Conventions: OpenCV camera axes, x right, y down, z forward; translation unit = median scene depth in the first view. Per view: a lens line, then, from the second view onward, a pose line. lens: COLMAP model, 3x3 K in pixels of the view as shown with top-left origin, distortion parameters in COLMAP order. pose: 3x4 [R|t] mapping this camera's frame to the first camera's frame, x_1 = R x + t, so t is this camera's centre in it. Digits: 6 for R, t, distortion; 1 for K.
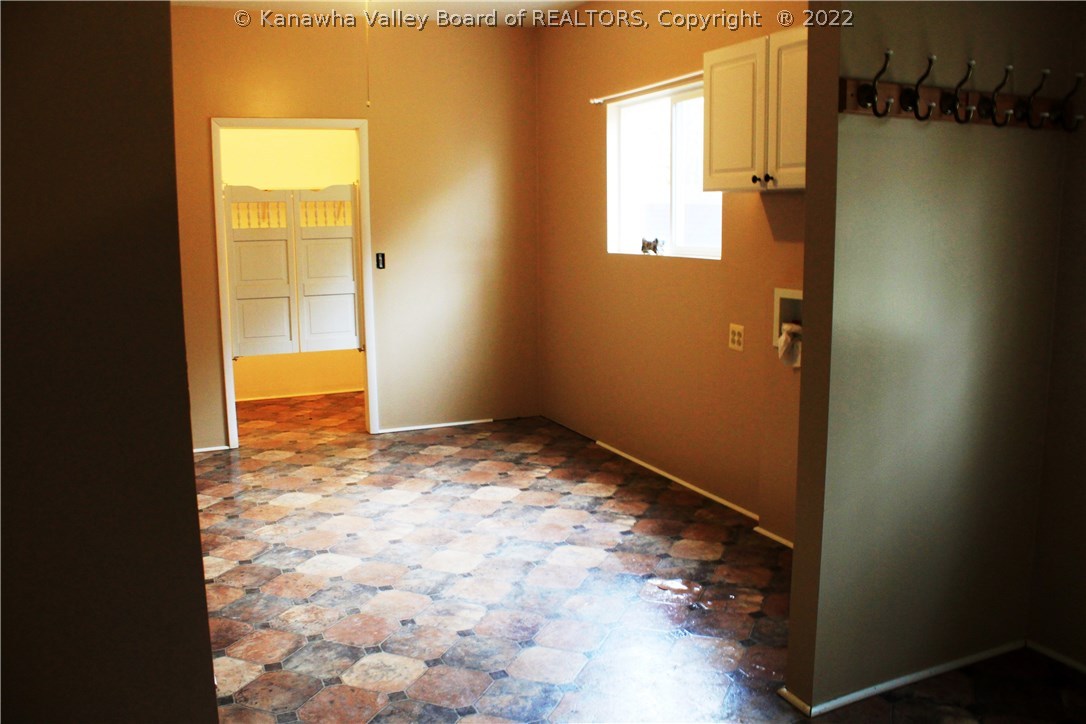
lens RADIAL K [[893.0, 0, 541.4], [0, 893.0, 338.7], [0, 0, 1]] dist [0.328994, -0.738619]
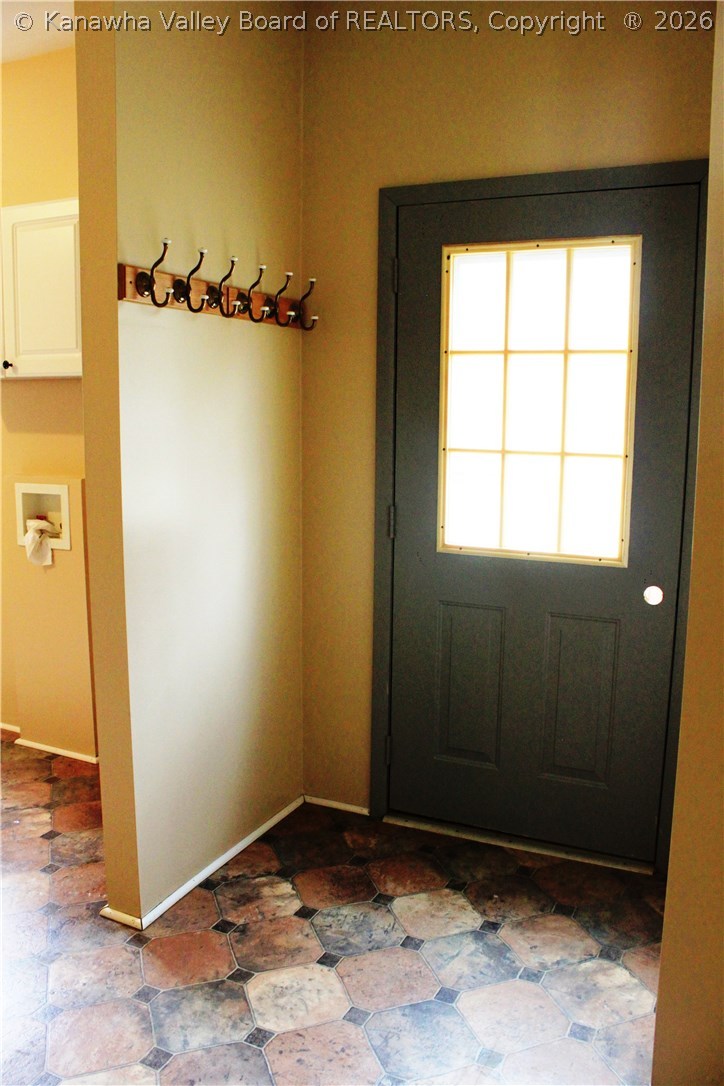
lens RADIAL K [[895.9, 0, 361.3], [0, 895.9, 516.8], [0, 0, 1]] dist [-0.182620, 0.139448]
pose [[0.769611, -0.071651, 0.634480, -0.067097], [0.076358, 0.996881, 0.019957, -0.019478], [-0.633931, 0.033088, 0.772682, 0.142991]]
